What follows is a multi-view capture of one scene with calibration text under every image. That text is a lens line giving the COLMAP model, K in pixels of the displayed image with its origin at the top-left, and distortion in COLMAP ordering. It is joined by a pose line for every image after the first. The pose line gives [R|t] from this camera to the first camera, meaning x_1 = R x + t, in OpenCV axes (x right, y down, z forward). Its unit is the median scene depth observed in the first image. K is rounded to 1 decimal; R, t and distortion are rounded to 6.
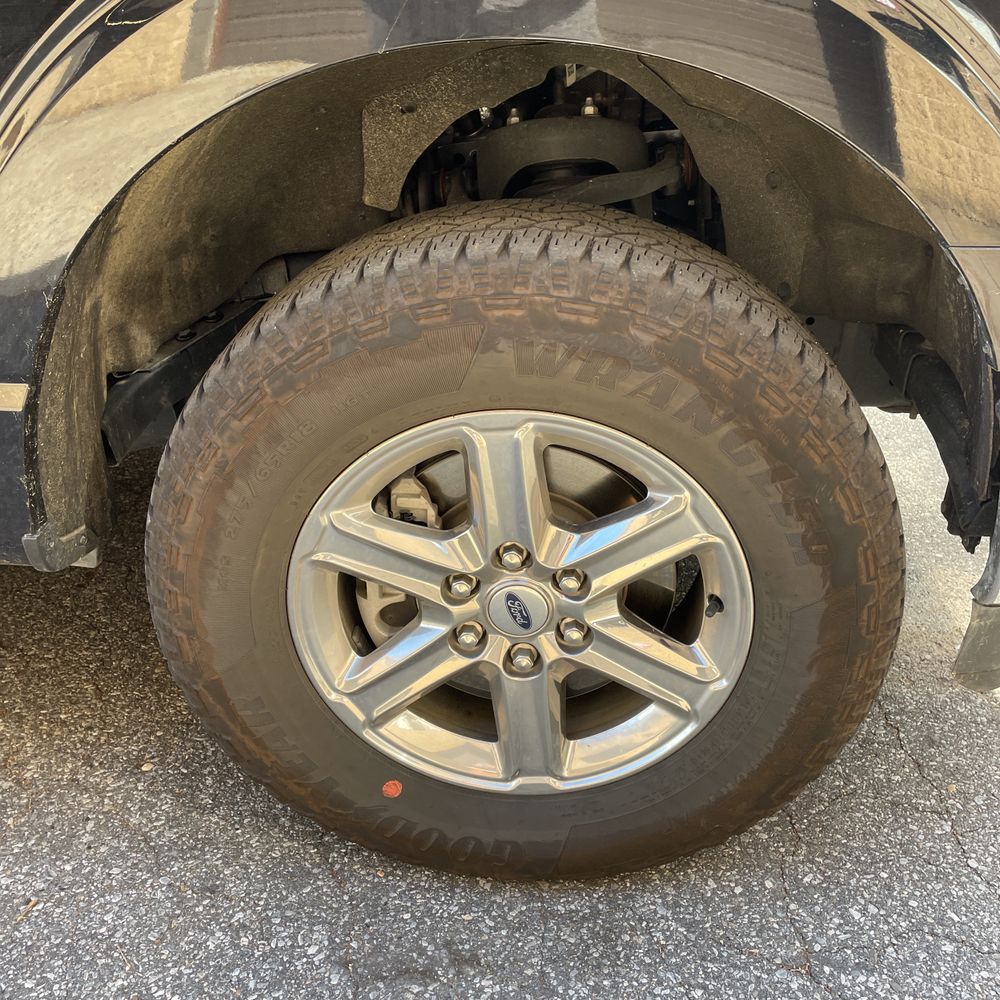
lens RADIAL K [[946.7, 0, 499.4], [0, 946.7, 489.8], [0, 0, 1]] dist [0.058199, 0.000000]
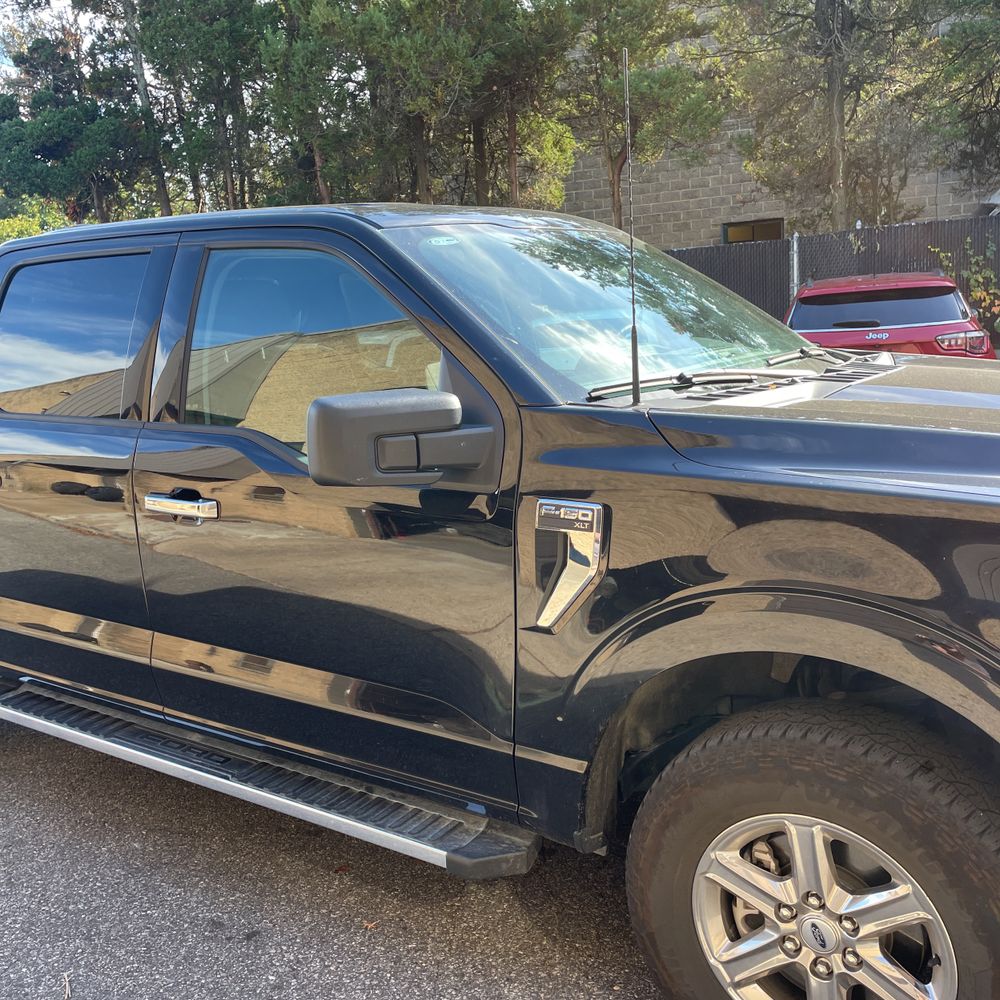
lens RADIAL K [[1018.7, 0, 501.7], [0, 1018.7, 503.7], [0, 0, 1]] dist [0.030347, 0.000000]
pose [[0.847926, 0.028872, -0.529328, 0.523124], [-0.178728, 0.955624, -0.234179, -0.085886], [0.499077, 0.293172, 0.815458, -1.094843]]
